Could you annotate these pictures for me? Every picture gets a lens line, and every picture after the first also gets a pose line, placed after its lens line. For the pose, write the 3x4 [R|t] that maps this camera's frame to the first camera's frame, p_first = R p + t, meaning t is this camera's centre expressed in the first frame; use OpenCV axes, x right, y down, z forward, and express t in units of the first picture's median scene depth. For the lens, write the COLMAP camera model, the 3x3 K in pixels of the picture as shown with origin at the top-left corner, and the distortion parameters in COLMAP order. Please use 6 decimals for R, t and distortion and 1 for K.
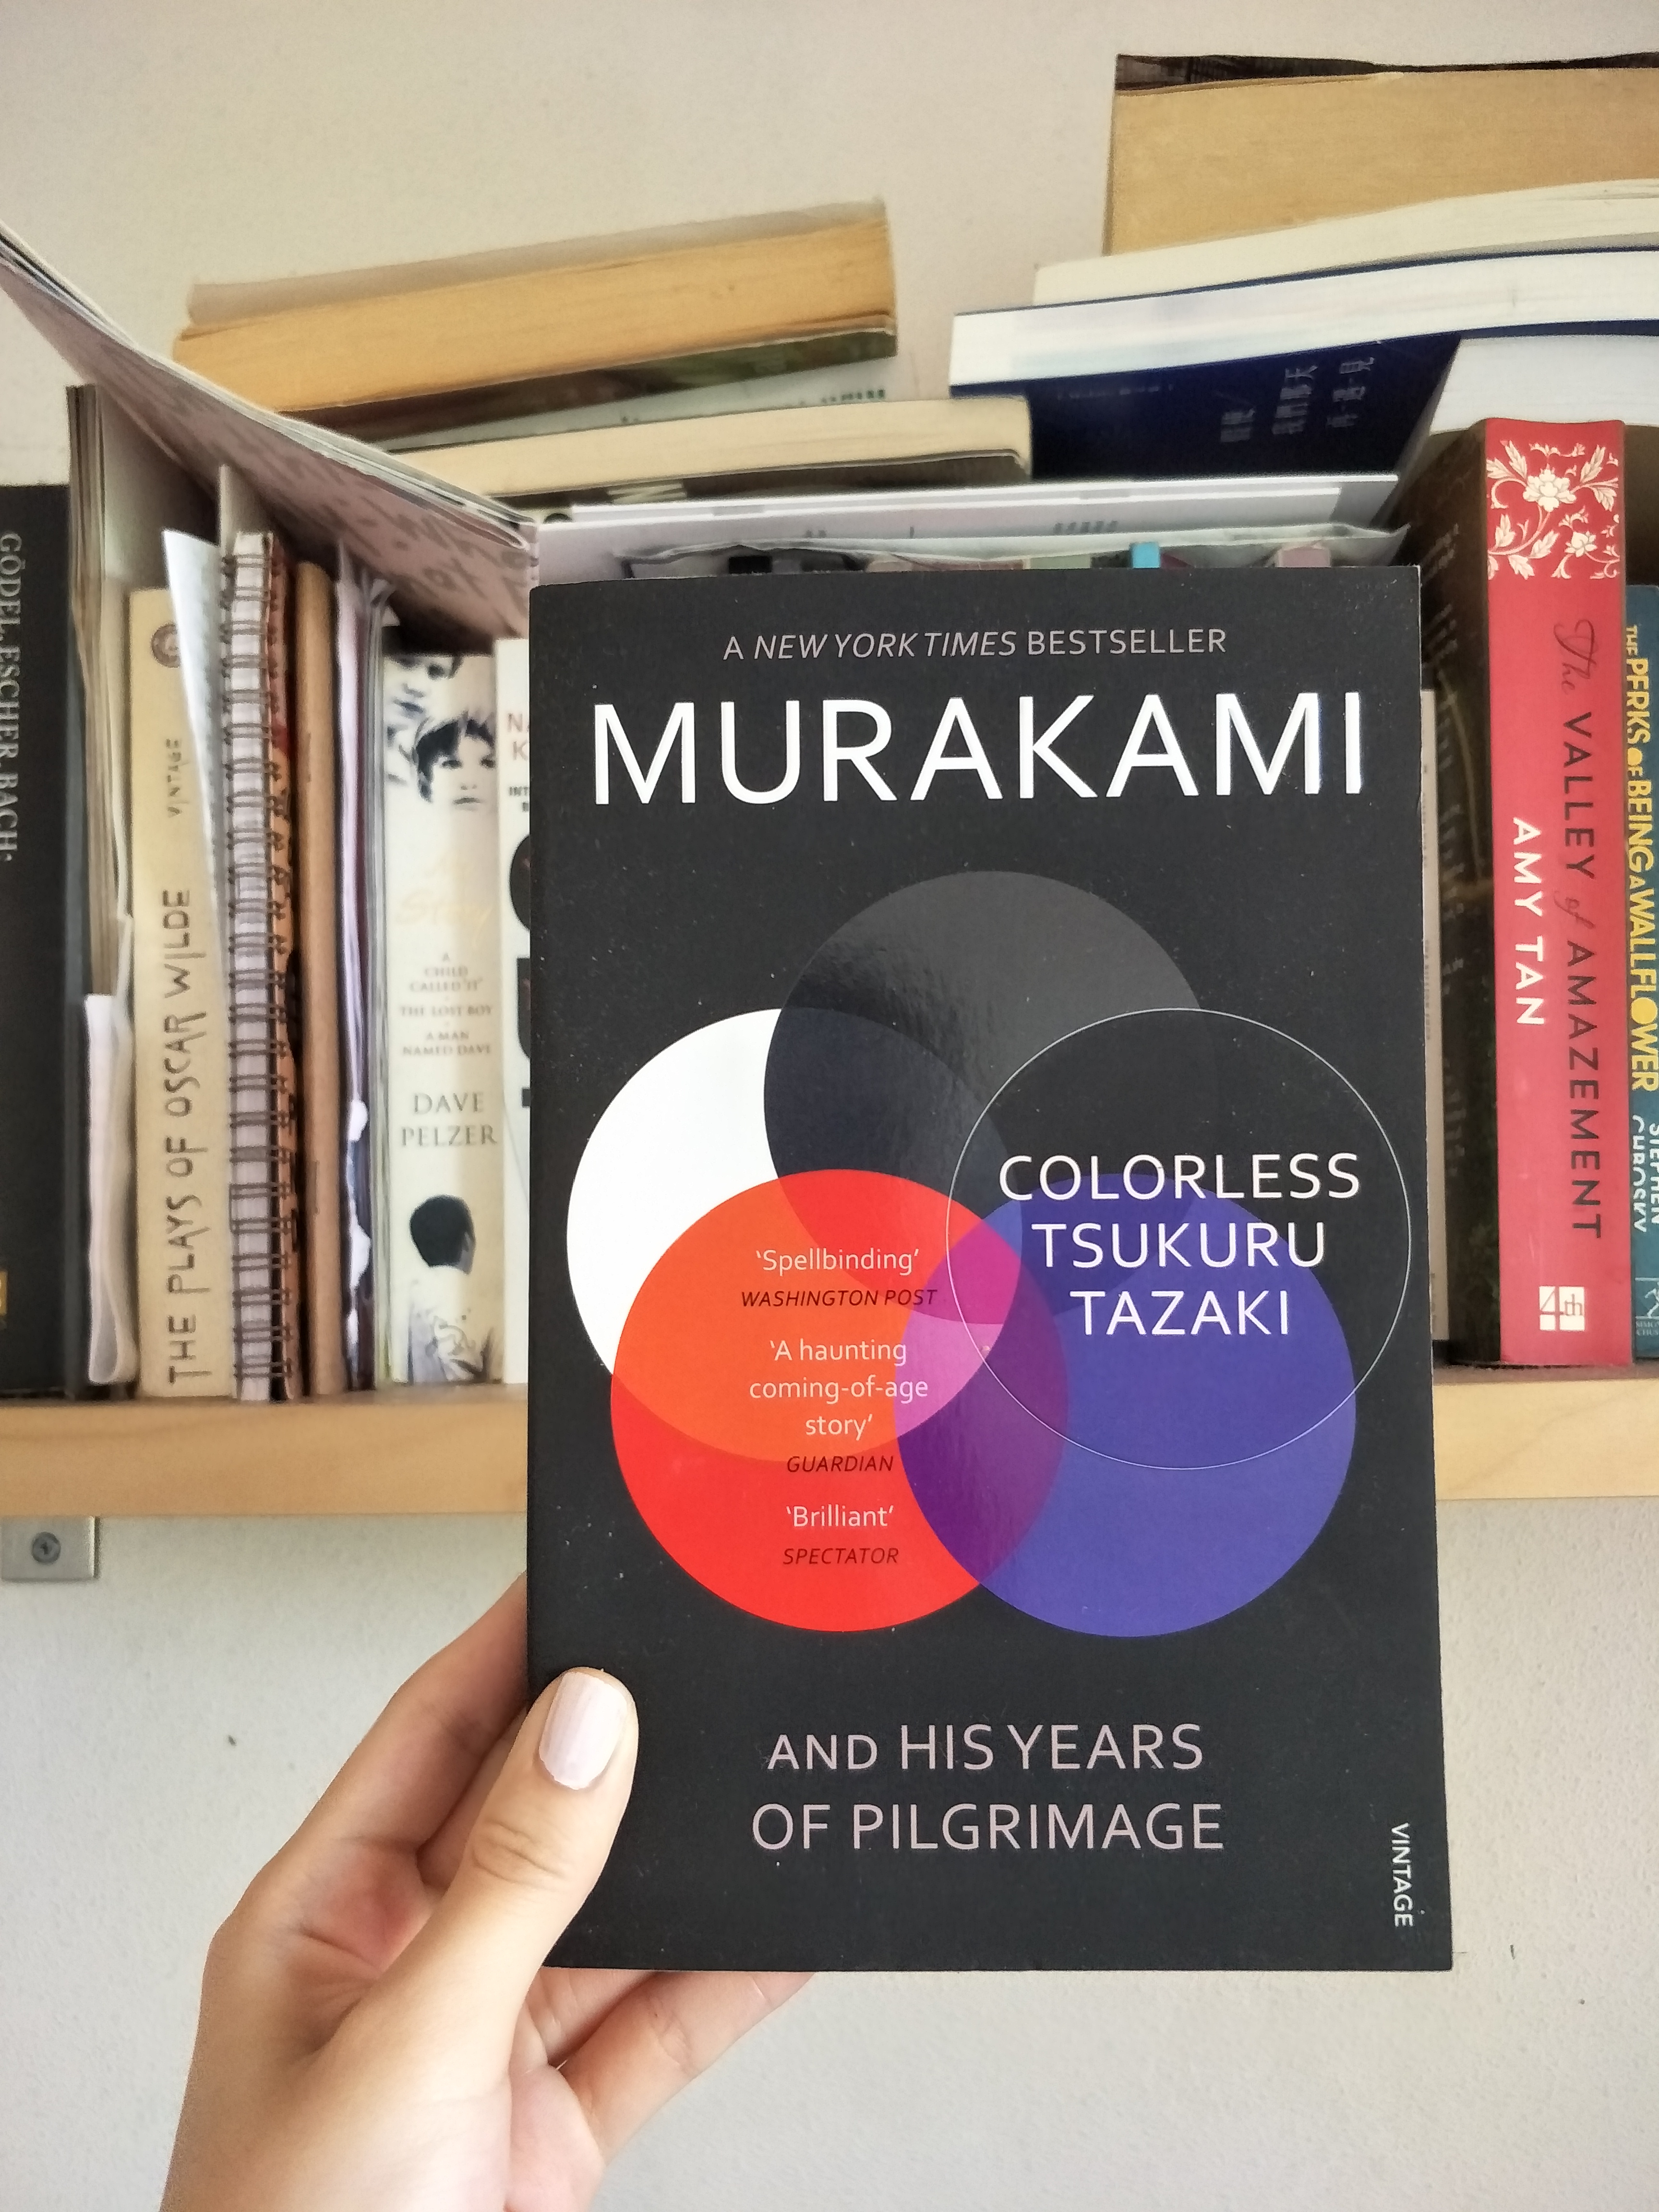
lens RADIAL K [[1971.2, 0, 829.5], [0, 1971.2, 1106.0], [0, 0, 1]] dist [-0.007084, 0.005686]
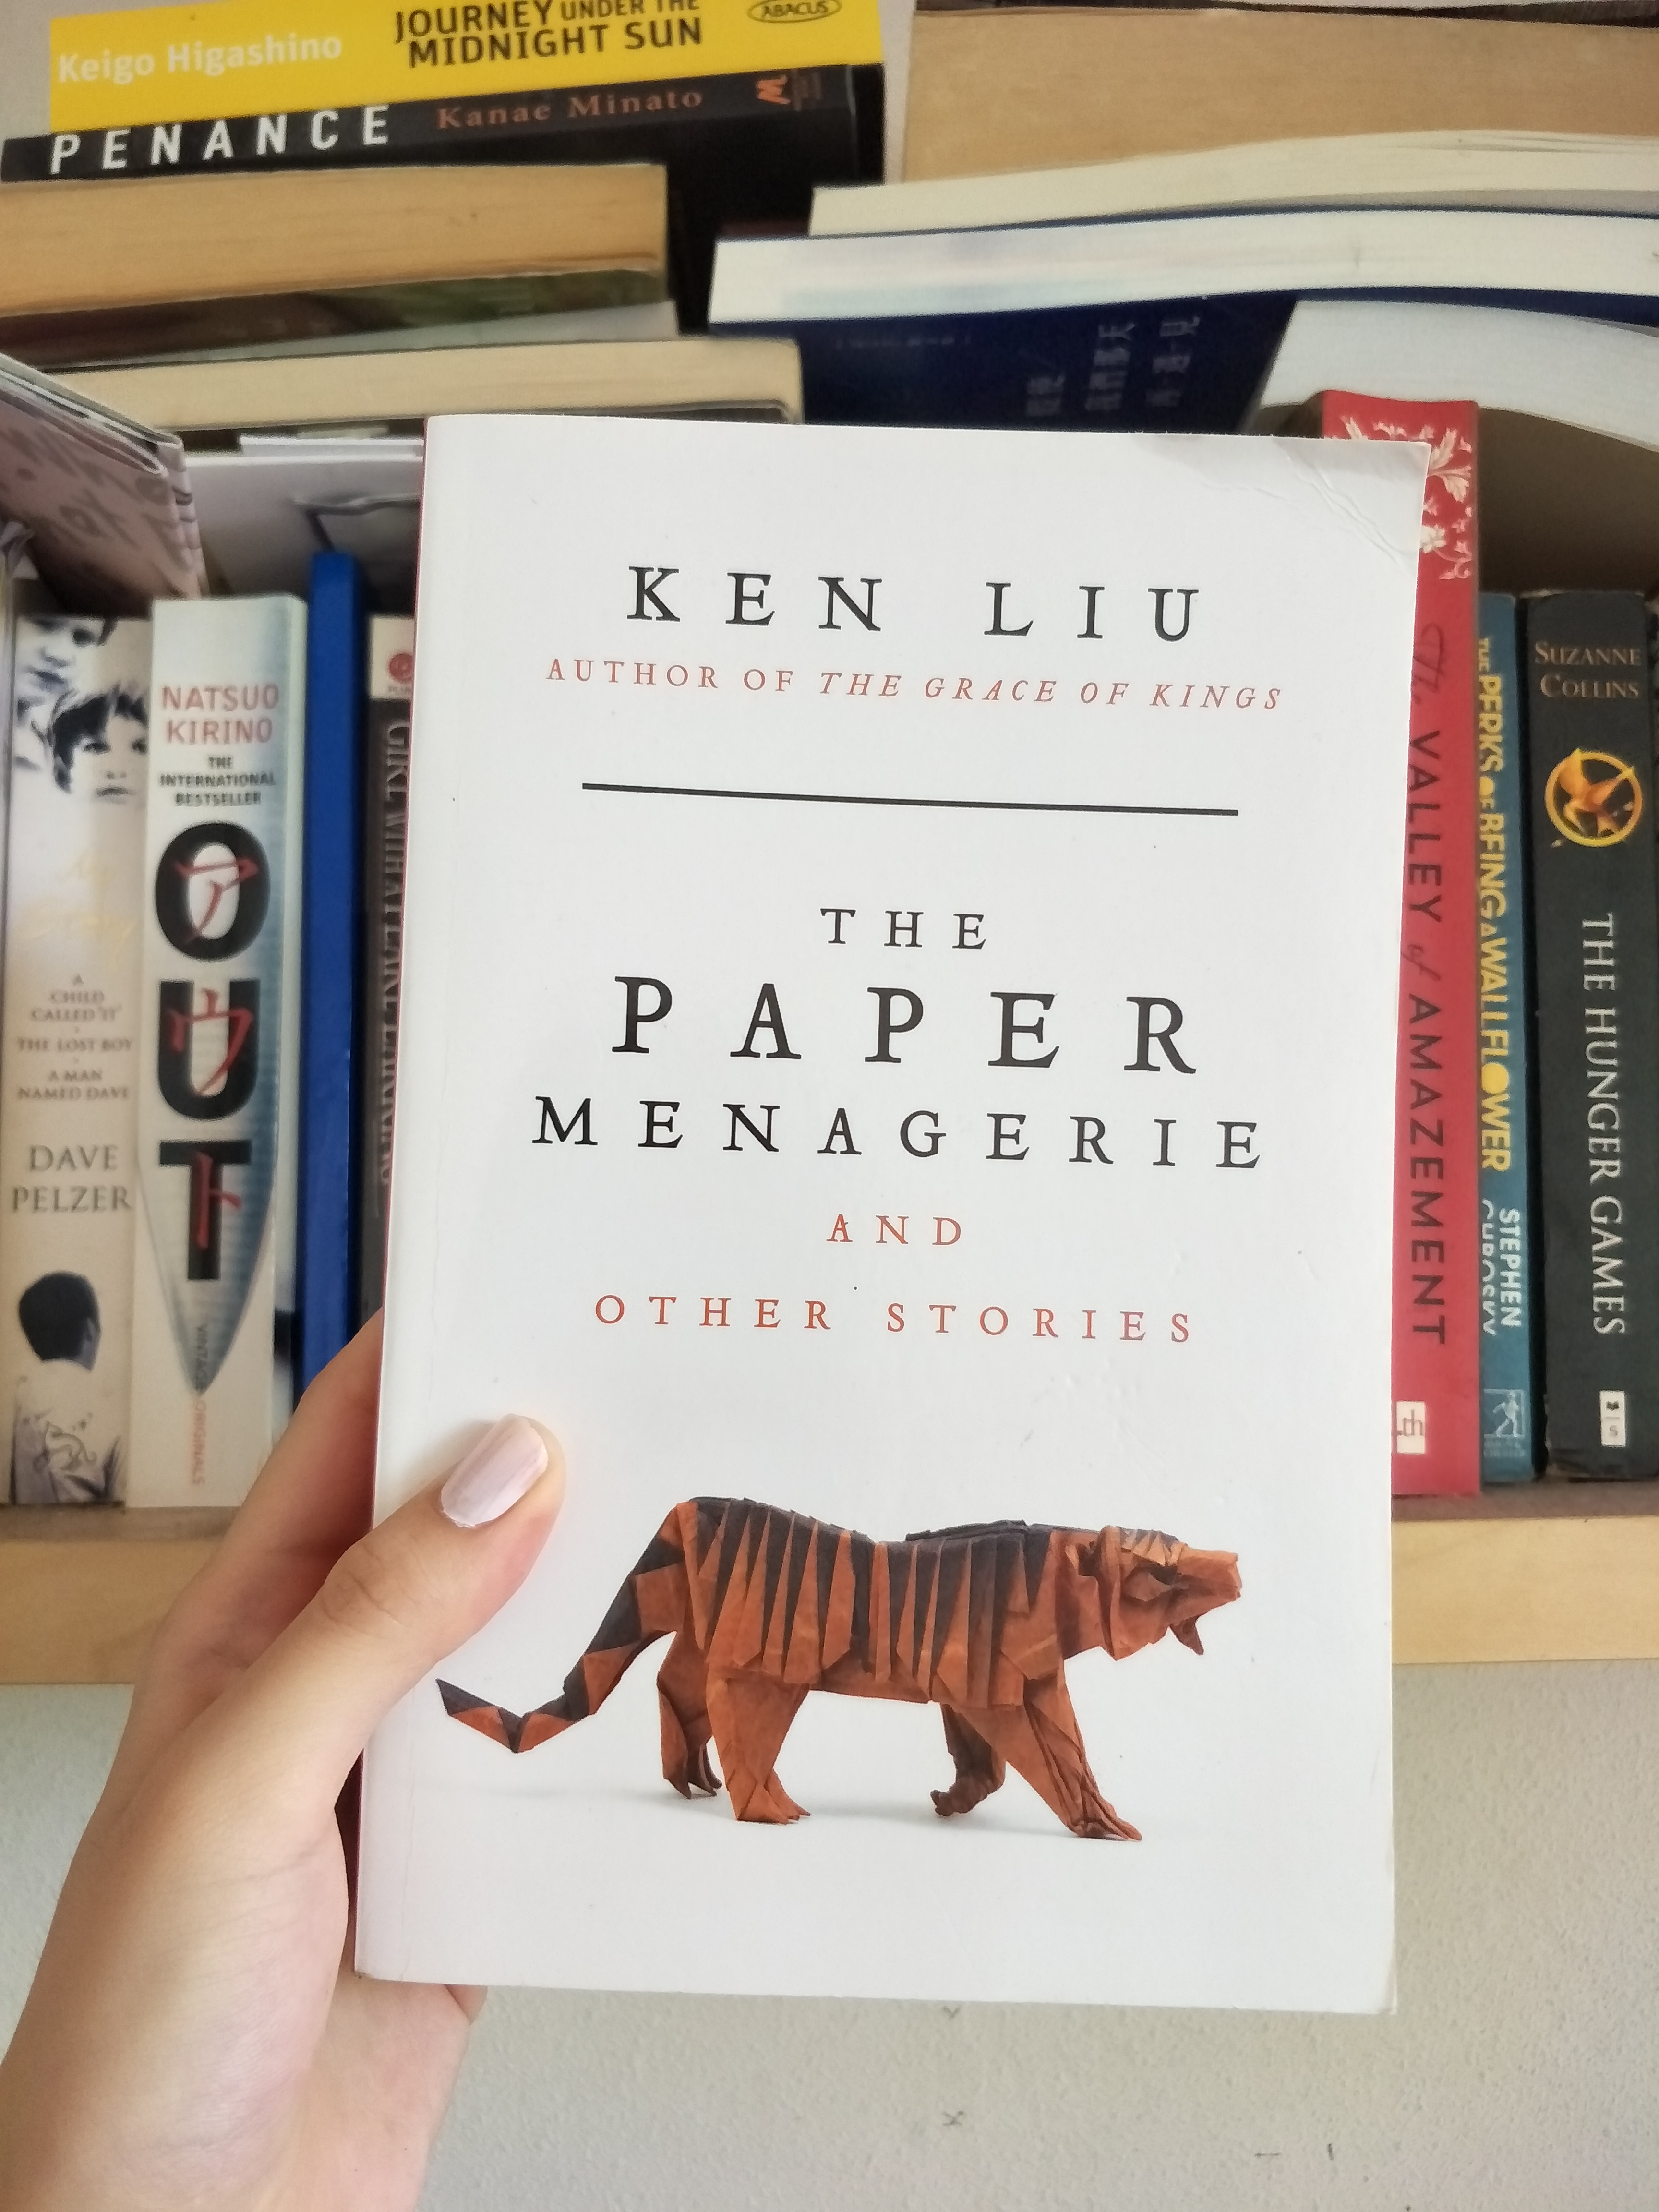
lens RADIAL K [[1971.2, 0, 829.5], [0, 1971.2, 1106.0], [0, 0, 1]] dist [-0.007084, 0.005686]
pose [[0.996233, 0.021388, 0.084043, 0.050929], [-0.018985, 0.999391, -0.029289, -0.005351], [-0.084618, 0.027583, 0.996032, 0.165037]]
